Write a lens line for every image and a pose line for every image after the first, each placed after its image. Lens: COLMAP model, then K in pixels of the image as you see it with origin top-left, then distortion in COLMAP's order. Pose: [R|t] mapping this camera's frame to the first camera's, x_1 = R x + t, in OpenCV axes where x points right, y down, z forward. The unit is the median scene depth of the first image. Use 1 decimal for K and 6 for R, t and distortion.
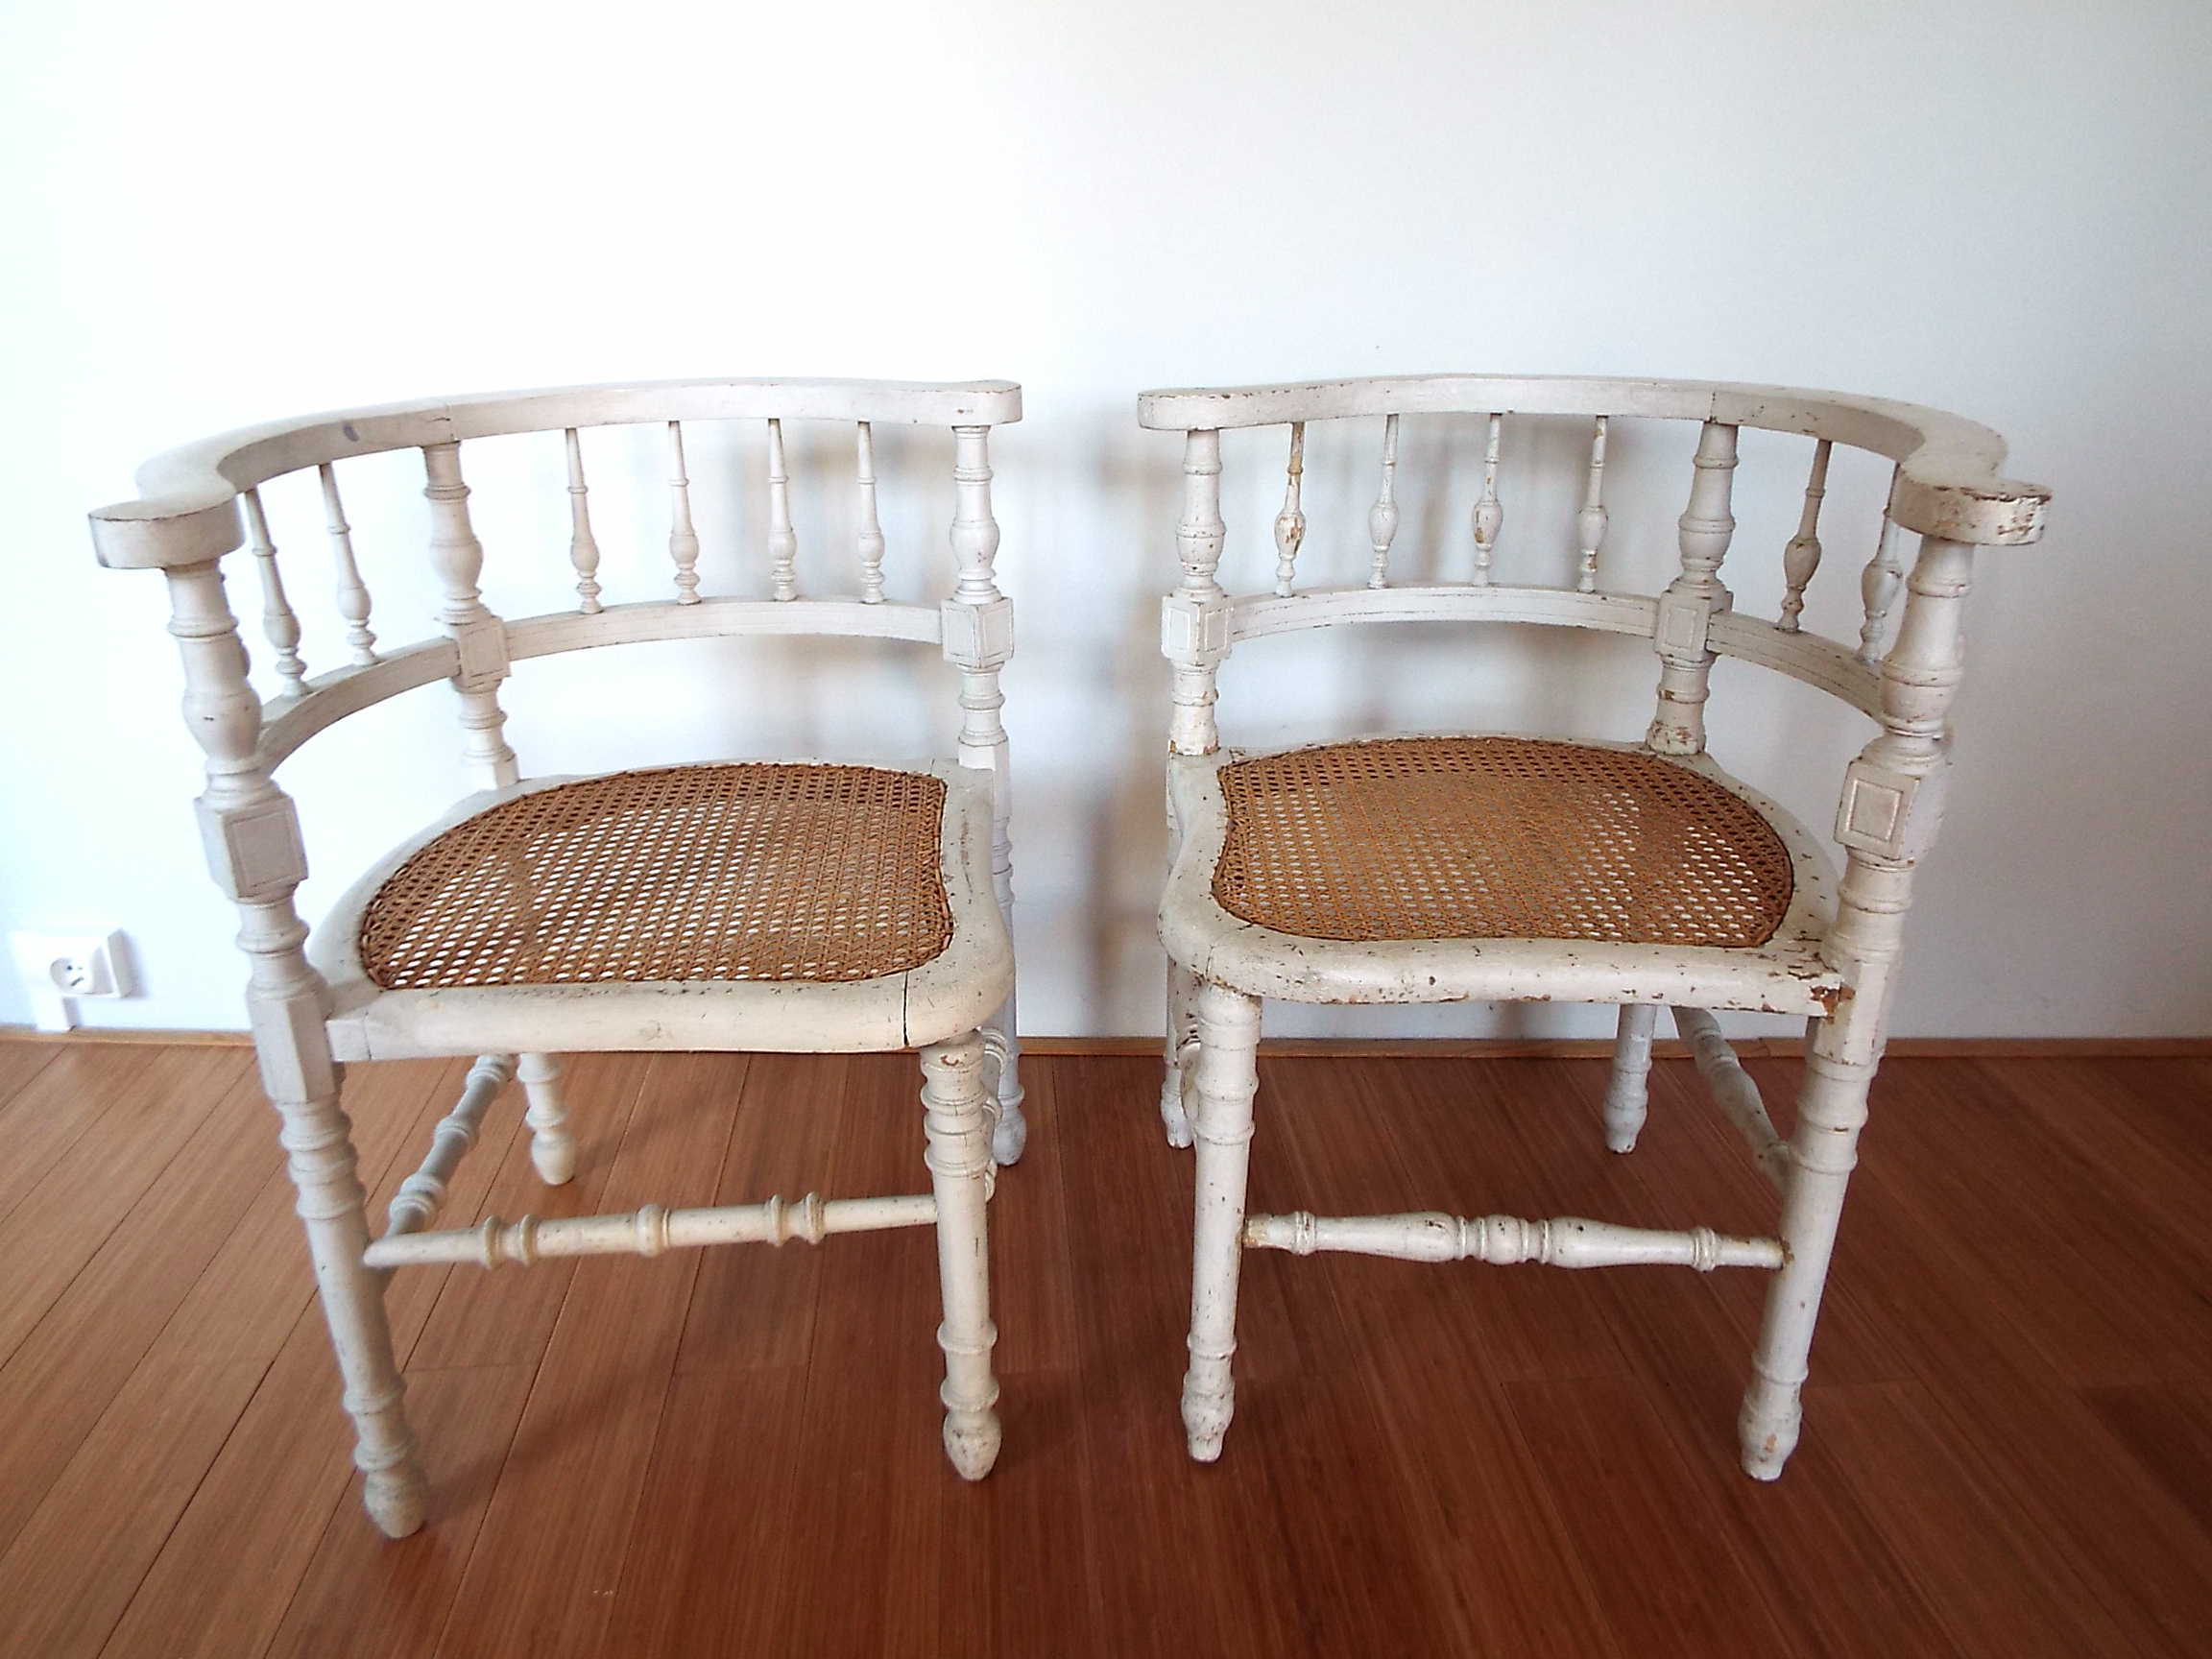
lens RADIAL K [[1639.0, 0, 1122.8], [0, 1639.0, 837.4], [0, 0, 1]] dist [0.008786, -0.002073]
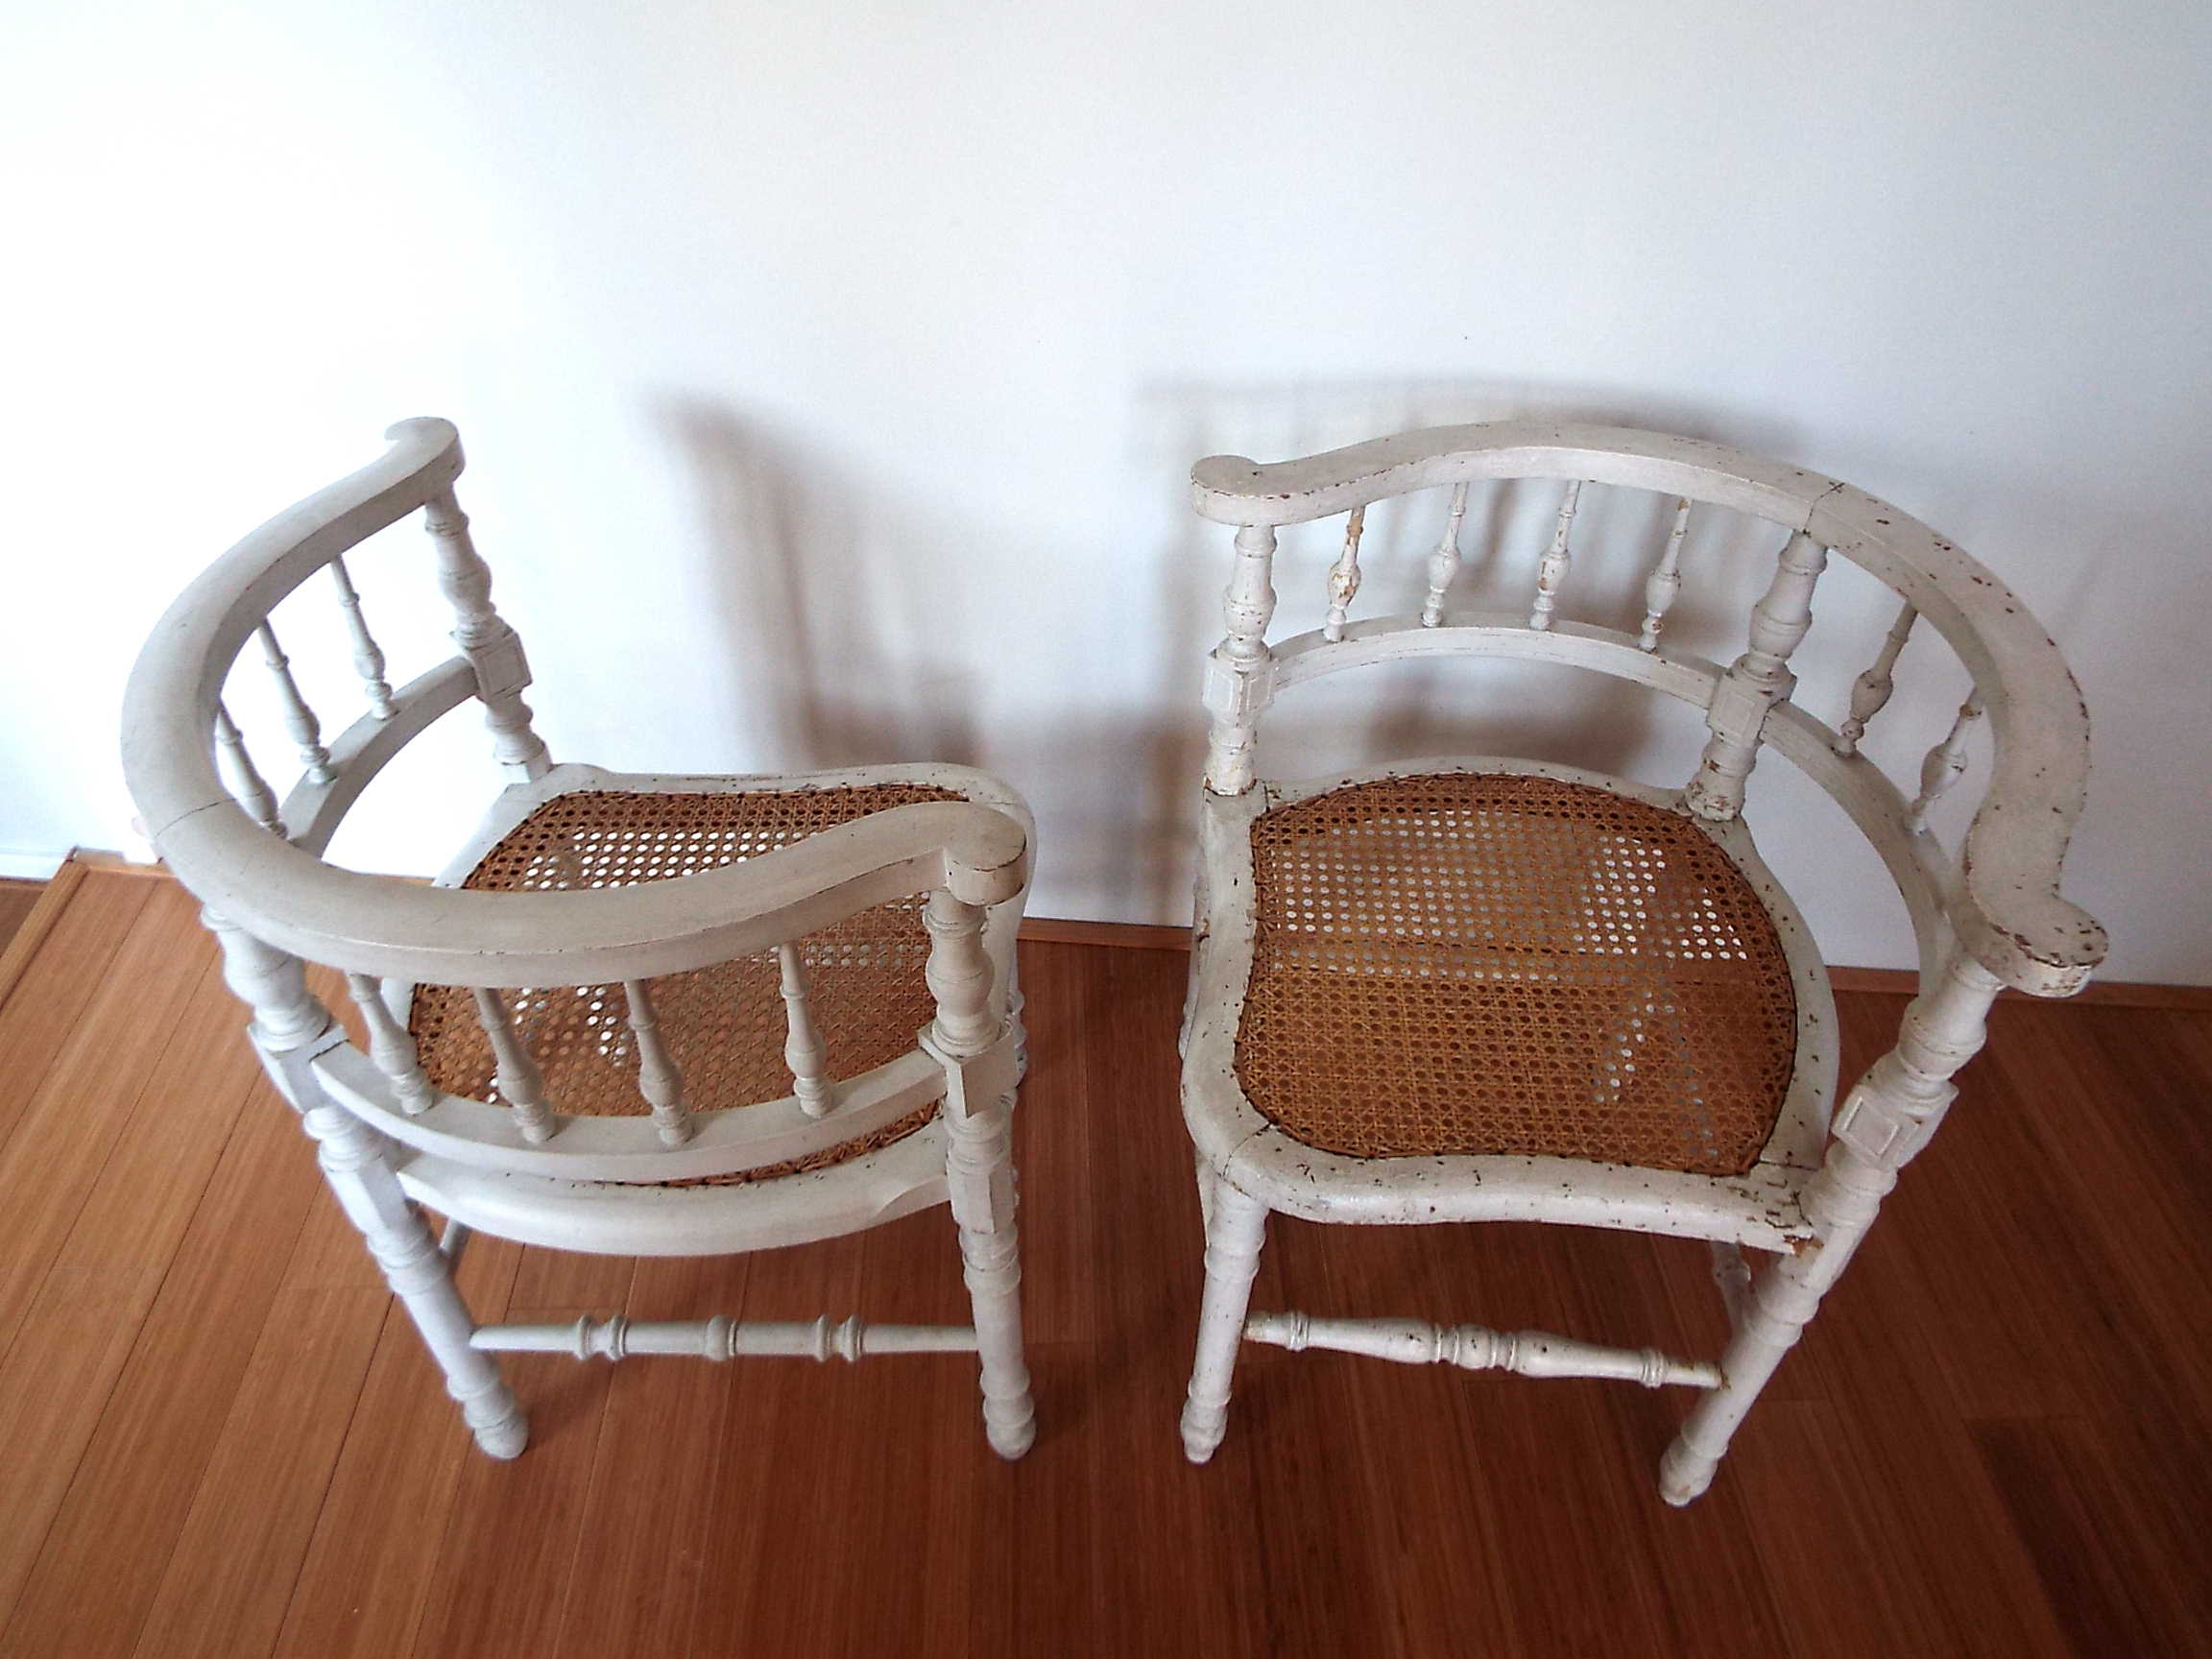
lens RADIAL K [[1614.5, 0, 1111.2], [0, 1614.5, 840.9], [0, 0, 1]] dist [-0.001446, 0.002632]
pose [[0.998755, 0.046579, -0.017832, -0.011677], [-0.037606, 0.938131, 0.344231, -0.429018], [0.032763, -0.343132, 0.938716, 0.071463]]
